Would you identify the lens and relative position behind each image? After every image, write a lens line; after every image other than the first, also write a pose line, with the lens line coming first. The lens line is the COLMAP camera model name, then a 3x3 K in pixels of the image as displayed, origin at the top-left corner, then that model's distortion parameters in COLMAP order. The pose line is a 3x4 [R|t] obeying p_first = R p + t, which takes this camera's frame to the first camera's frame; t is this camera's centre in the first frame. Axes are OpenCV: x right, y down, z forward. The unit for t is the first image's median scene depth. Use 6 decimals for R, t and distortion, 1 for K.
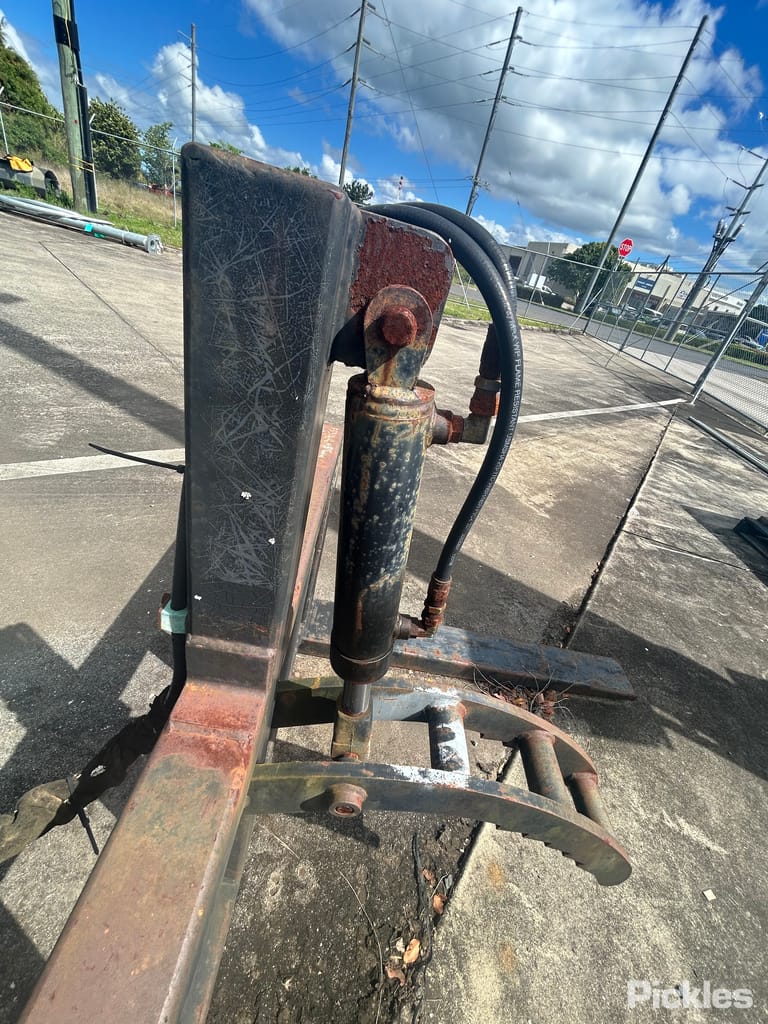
lens RADIAL K [[411.2, 0, 384.5], [0, 411.2, 509.5], [0, 0, 1]] dist [0.000175, -0.000450]
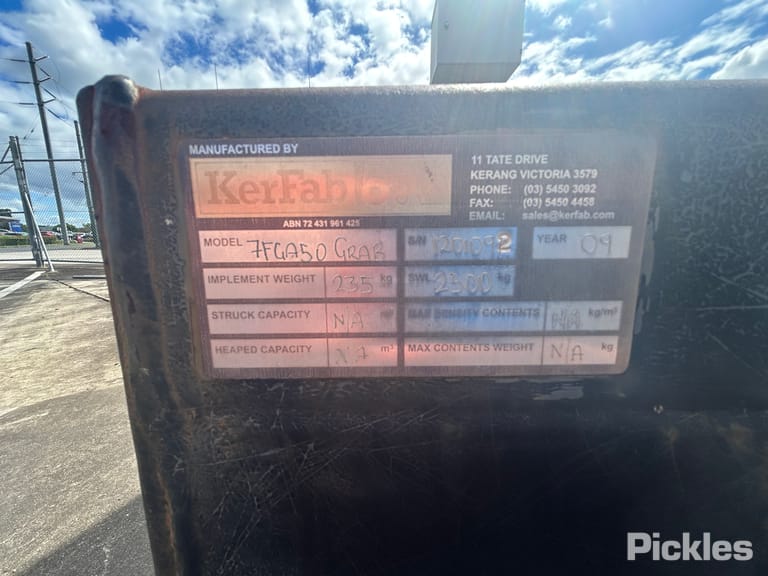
lens RADIAL K [[308.4, 0, 381.8], [0, 308.4, 287.7], [0, 0, 1]] dist [0.000175, -0.000450]
pose [[-0.030925, -0.395237, 0.918059, -0.150515], [0.542281, 0.764931, 0.347580, -0.103929], [-0.839628, 0.508595, 0.190674, 0.499751]]
